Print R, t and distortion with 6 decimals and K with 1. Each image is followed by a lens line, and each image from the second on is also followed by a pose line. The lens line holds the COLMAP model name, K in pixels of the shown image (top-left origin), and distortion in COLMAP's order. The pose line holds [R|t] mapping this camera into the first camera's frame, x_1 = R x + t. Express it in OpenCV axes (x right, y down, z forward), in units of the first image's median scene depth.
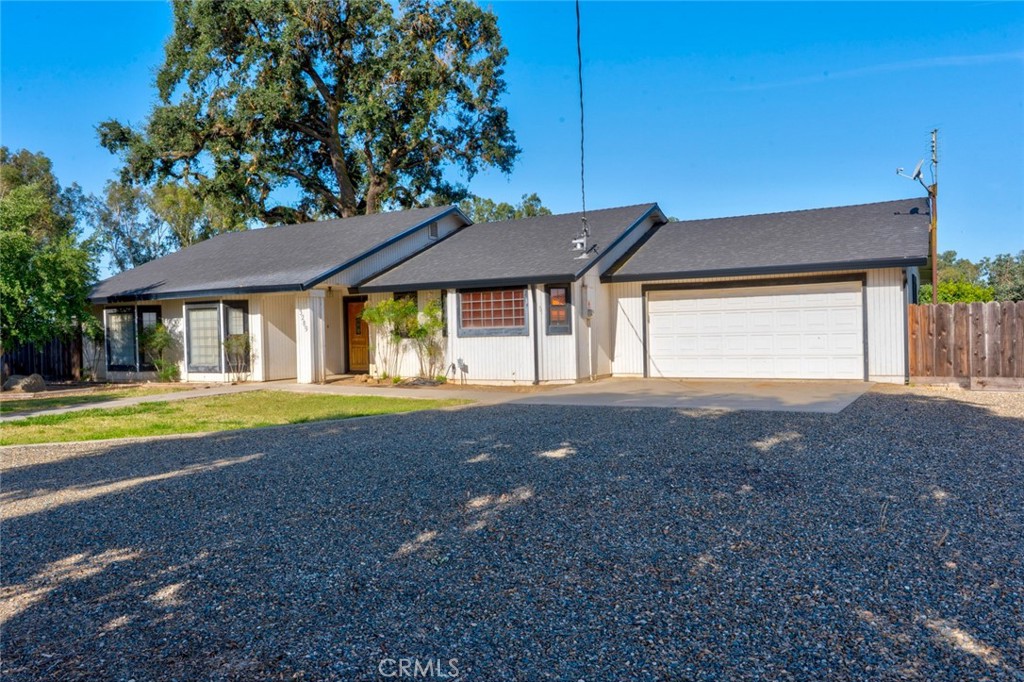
lens RADIAL K [[752.4, 0, 547.0], [0, 752.4, 339.3], [0, 0, 1]] dist [0.004022, 0.001640]
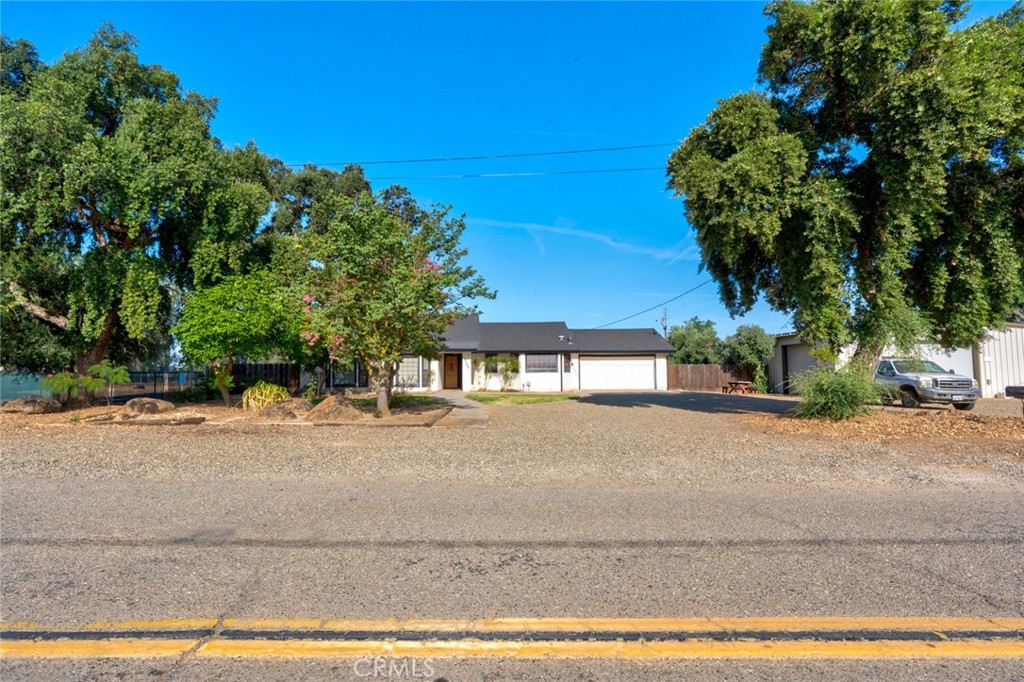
lens RADIAL K [[459.5, 0, 512.0], [0, 459.5, 341.0], [0, 0, 1]] dist [-0.002147, -0.000078]
pose [[0.865790, 0.052117, 0.497686, -0.864135], [-0.010004, 0.996165, -0.086915, 0.023962], [-0.500307, 0.070272, 0.862992, -0.281046]]
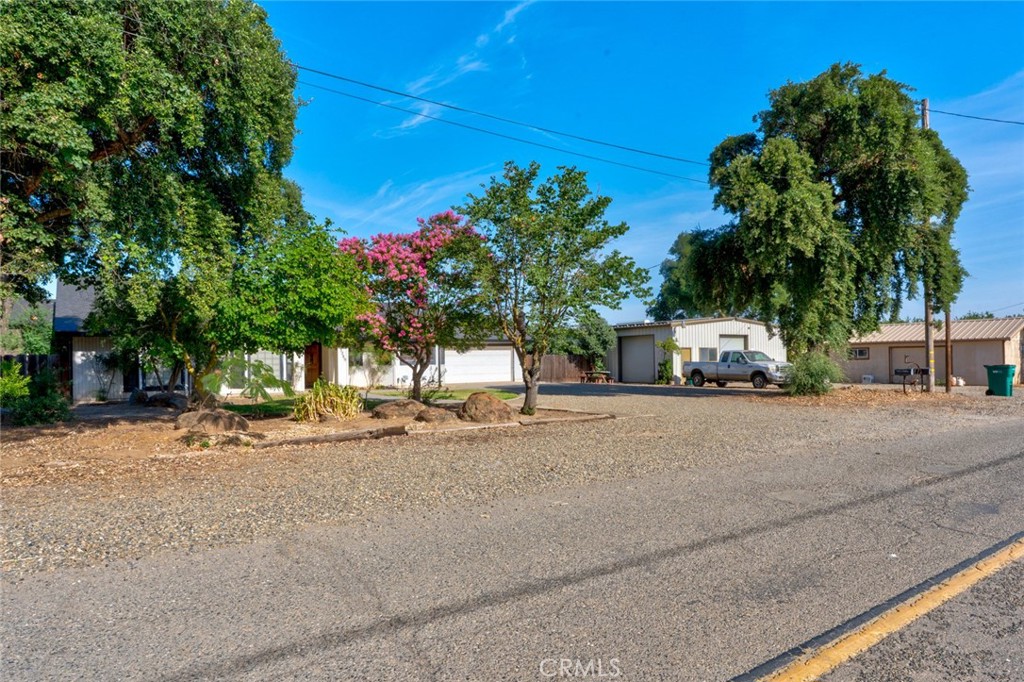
lens RADIAL K [[593.8, 0, 514.3], [0, 593.8, 359.9], [0, 0, 1]] dist [0.005249, -0.000913]
pose [[0.442124, 0.017566, 0.896782, -1.337996], [0.013535, 0.999564, -0.026252, 0.027853], [-0.896852, 0.023744, 0.441693, 0.009551]]
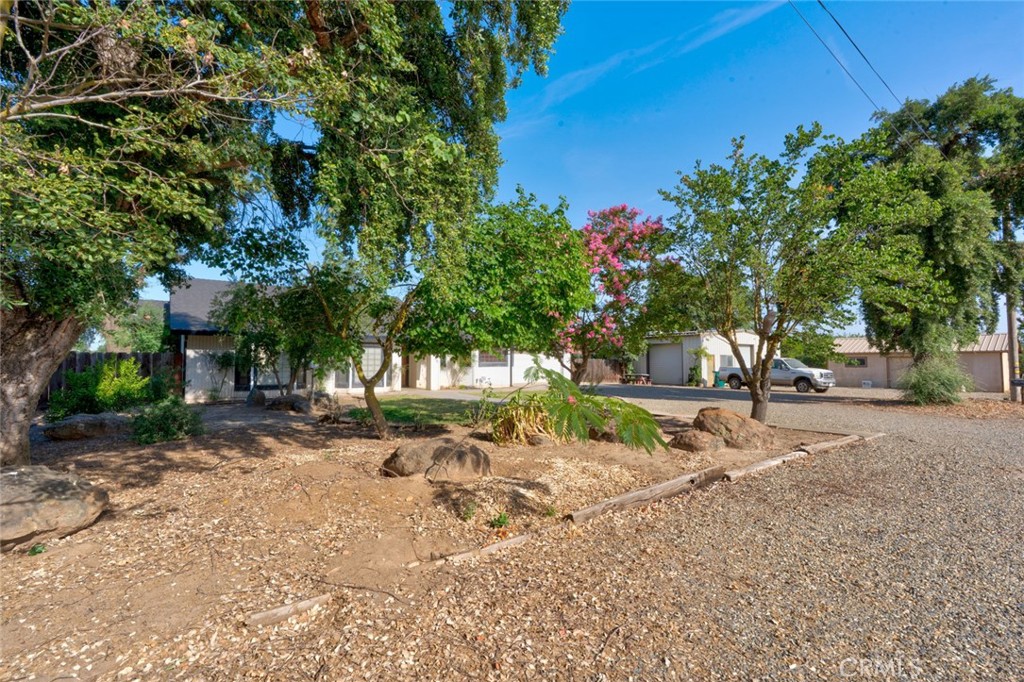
lens RADIAL K [[449.7, 0, 512.0], [0, 449.7, 341.0], [0, 0, 1]] dist [-0.001183, 0.000035]
pose [[0.419730, 0.065002, 0.905318, -1.216117], [-0.000977, 0.997464, -0.071165, 0.014864], [-0.907648, 0.028986, 0.418729, 0.324502]]
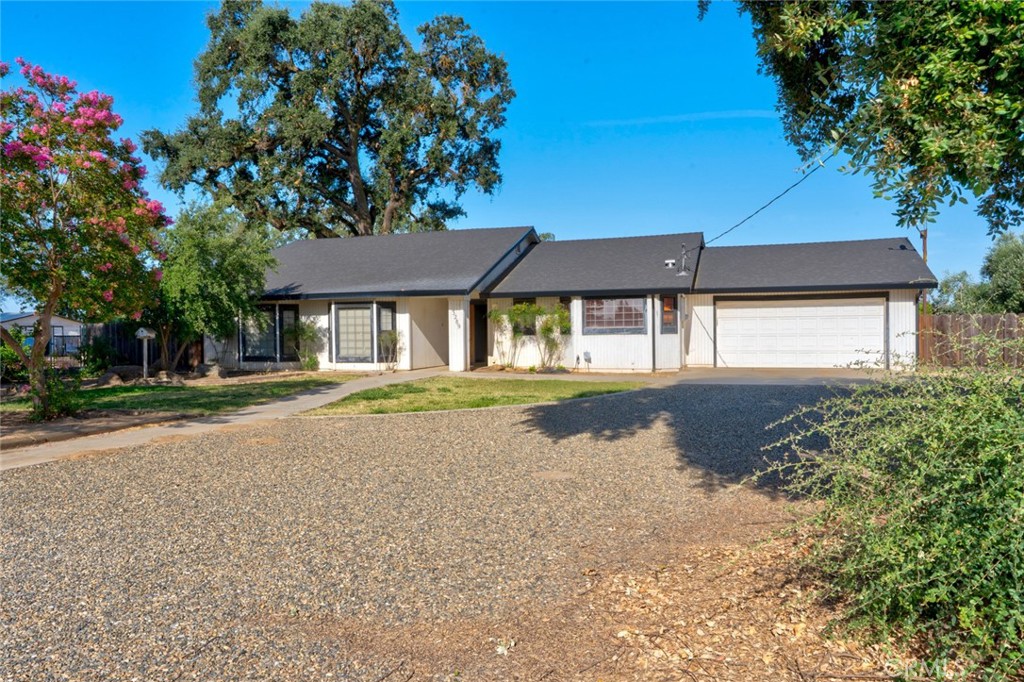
lens RADIAL K [[687.3, 0, 546.0], [0, 687.3, 340.2], [0, 0, 1]] dist [0.001347, 0.000197]
pose [[0.981676, 0.010430, 0.190270, -0.372007], [-0.010111, 0.999945, -0.002646, 0.009348], [-0.190288, 0.000674, 0.981728, -0.109771]]
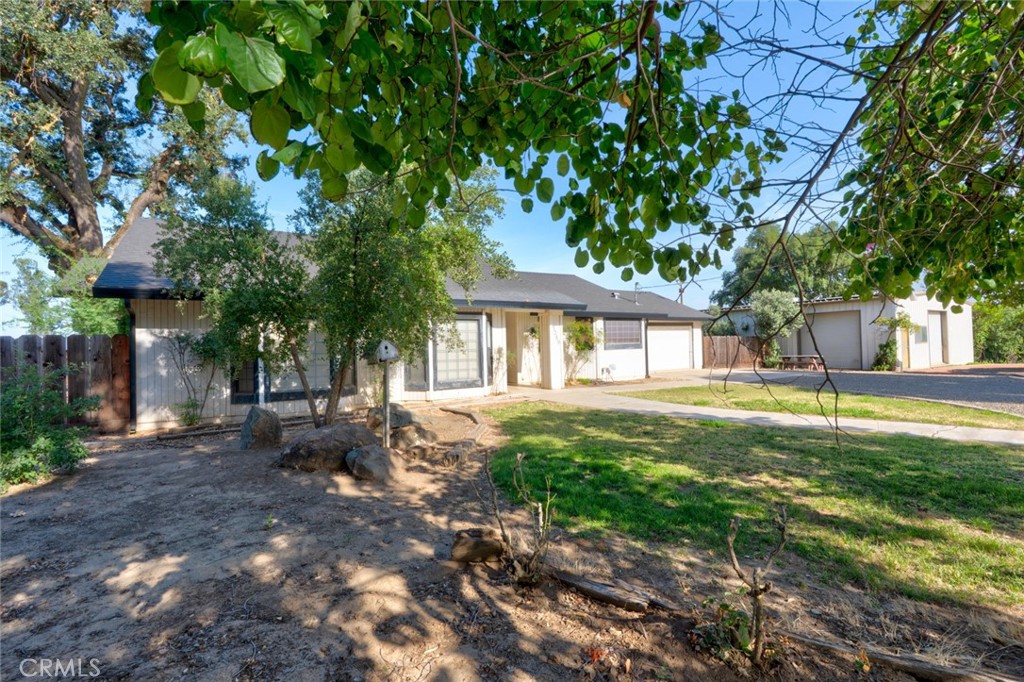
lens RADIAL K [[459.5, 0, 512.0], [0, 459.5, 341.0], [0, 0, 1]] dist [-0.002147, -0.000078]
pose [[0.482838, 0.021932, 0.875435, -0.935296], [0.022594, 0.999042, -0.037491, 0.008757], [-0.875418, 0.037882, 0.481880, 0.678566]]
